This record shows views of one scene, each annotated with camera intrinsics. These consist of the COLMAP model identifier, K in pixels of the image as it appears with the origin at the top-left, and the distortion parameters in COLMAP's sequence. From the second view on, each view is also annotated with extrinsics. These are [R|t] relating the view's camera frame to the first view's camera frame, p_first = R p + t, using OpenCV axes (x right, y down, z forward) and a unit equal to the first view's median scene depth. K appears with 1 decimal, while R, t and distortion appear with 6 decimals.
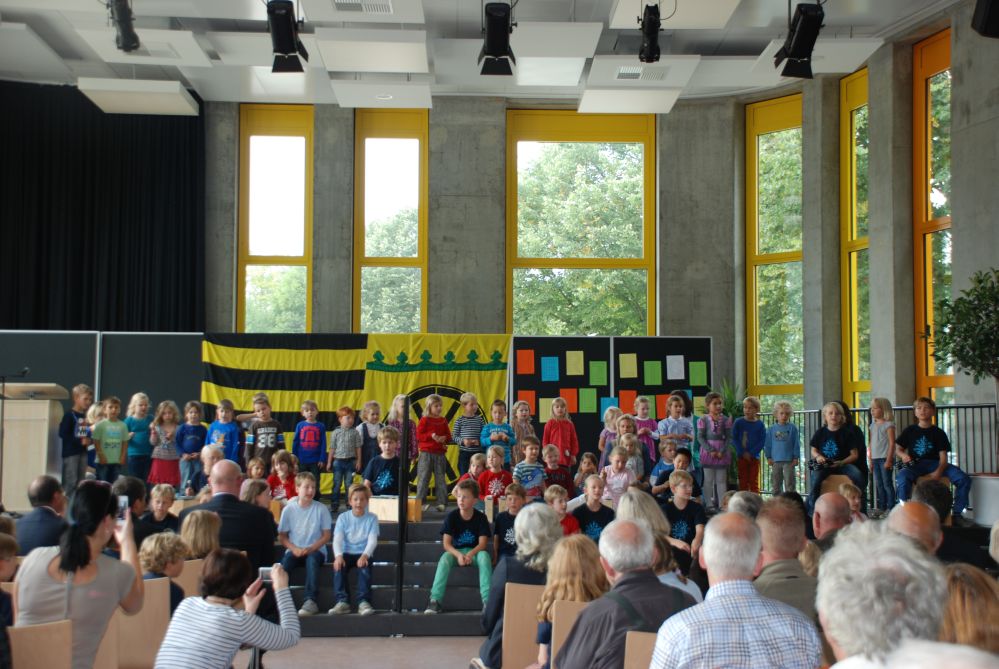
lens RADIAL K [[1370.7, 0, 510.2], [0, 1370.7, 334.5], [0, 0, 1]] dist [0.188622, 0.000000]
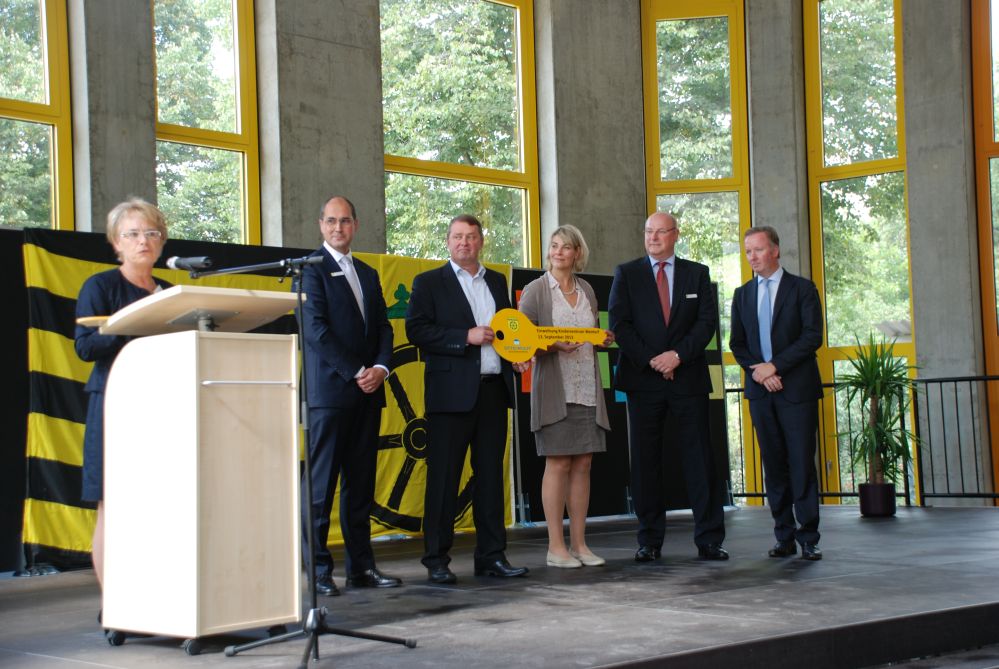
lens RADIAL K [[1370.7, 0, 492.6], [0, 1370.7, 343.3], [0, 0, 1]] dist [0.188622, 0.000000]
pose [[0.765210, 0.013685, 0.643636, -0.373606], [-0.015106, 0.999880, -0.003299, 0.034784], [-0.643604, -0.007198, 0.765325, 0.478556]]
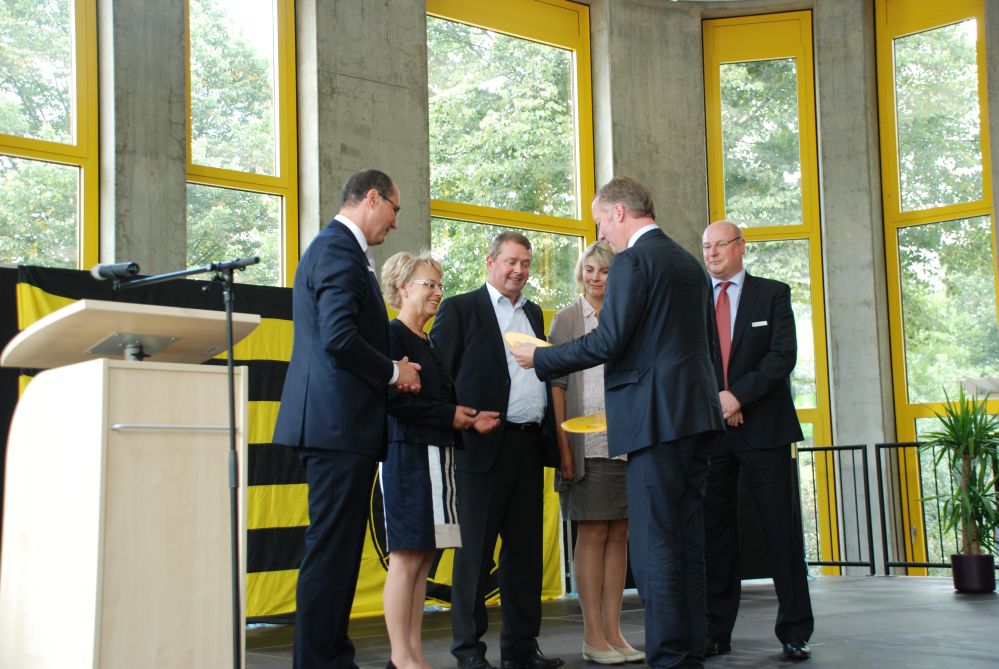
lens RADIAL K [[1370.7, 0, 514.3], [0, 1370.7, 323.4], [0, 0, 1]] dist [0.188622, 0.000000]
pose [[0.786674, 0.053825, 0.615018, -0.341251], [-0.018845, 0.997822, -0.063222, 0.038065], [-0.617081, 0.038146, 0.785974, 0.505685]]
